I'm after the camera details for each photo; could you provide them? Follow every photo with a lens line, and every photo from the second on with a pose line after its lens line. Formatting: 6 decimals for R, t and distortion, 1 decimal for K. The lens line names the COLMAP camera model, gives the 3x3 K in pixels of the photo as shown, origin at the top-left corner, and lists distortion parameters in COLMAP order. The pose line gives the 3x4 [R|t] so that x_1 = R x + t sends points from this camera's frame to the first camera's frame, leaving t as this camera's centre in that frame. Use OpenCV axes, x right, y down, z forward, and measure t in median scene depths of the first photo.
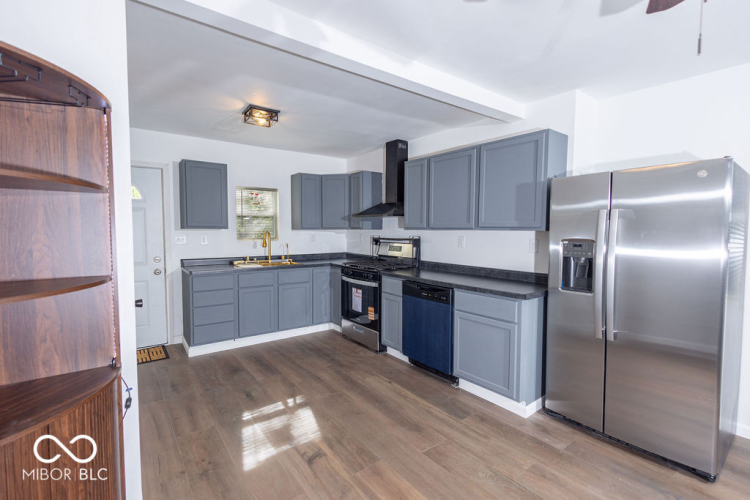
lens RADIAL K [[344.9, 0, 373.9], [0, 344.9, 248.7], [0, 0, 1]] dist [0.007292, -0.001036]
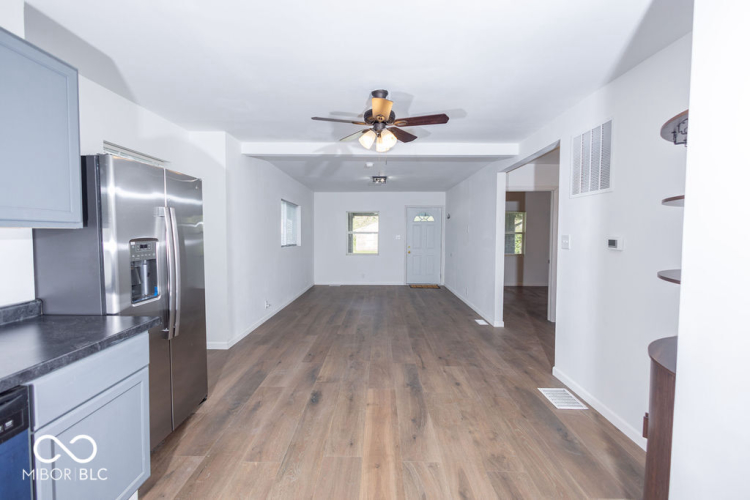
lens RADIAL K [[344.9, 0, 377.7], [0, 344.9, 249.0], [0, 0, 1]] dist [0.007292, -0.001036]
pose [[-0.790936, -0.044863, 0.610252, -0.228944], [0.018549, 0.995092, 0.097196, -0.045087], [-0.611618, 0.088195, -0.786222, 0.803157]]
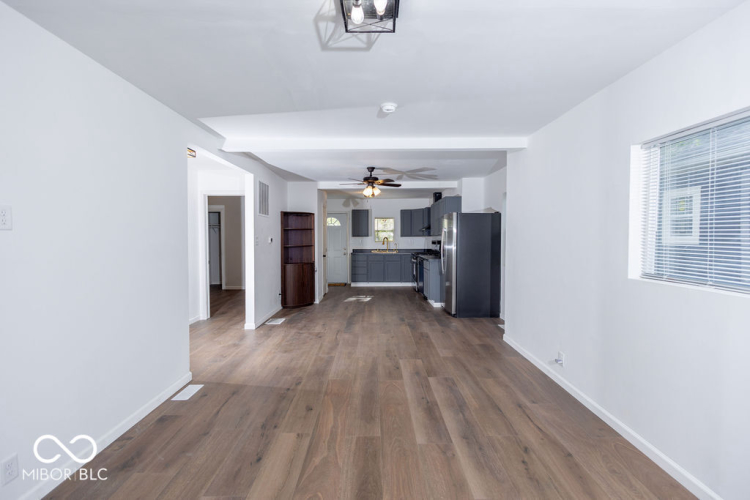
lens RADIAL K [[344.9, 0, 374.4], [0, 344.9, 252.8], [0, 0, 1]] dist [0.007292, -0.001036]
pose [[0.800136, 0.018136, -0.599544, 1.095144], [-0.027026, 0.999618, -0.005830, 0.070223], [0.599209, 0.020868, 0.800321, -0.920876]]
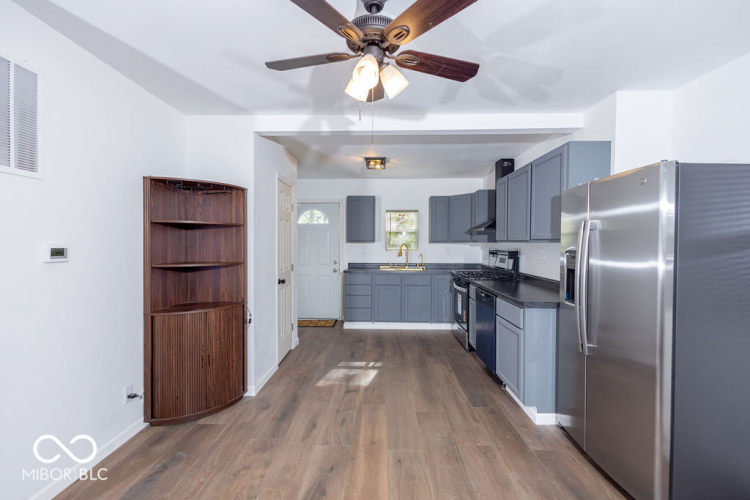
lens RADIAL K [[344.9, 0, 372.5], [0, 344.9, 249.3], [0, 0, 1]] dist [0.007292, -0.001036]
pose [[0.778669, 0.009777, -0.627359, 0.466907], [-0.034140, 0.999058, -0.026805, 0.008634], [0.626506, 0.042291, 0.778269, -0.085619]]
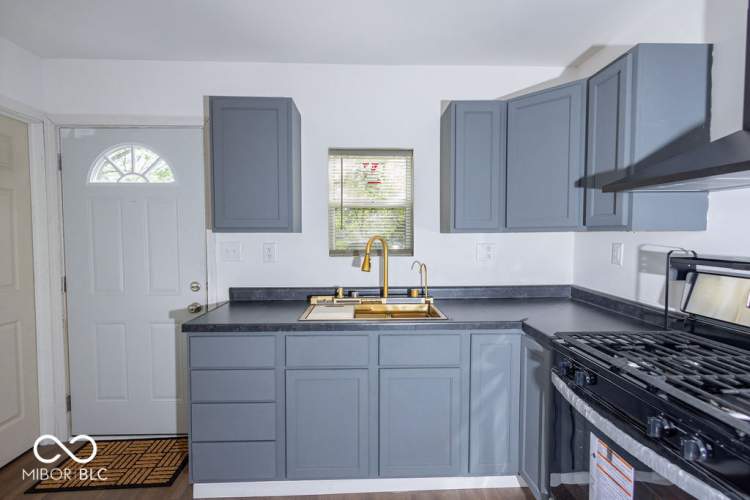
lens RADIAL K [[344.9, 0, 379.6], [0, 344.9, 247.5], [0, 0, 1]] dist [0.007292, -0.001036]
pose [[0.826458, 0.014432, -0.562814, -0.051951], [-0.024213, 0.999658, -0.009921, -0.036456], [0.562478, 0.021827, 0.826524, 0.713613]]
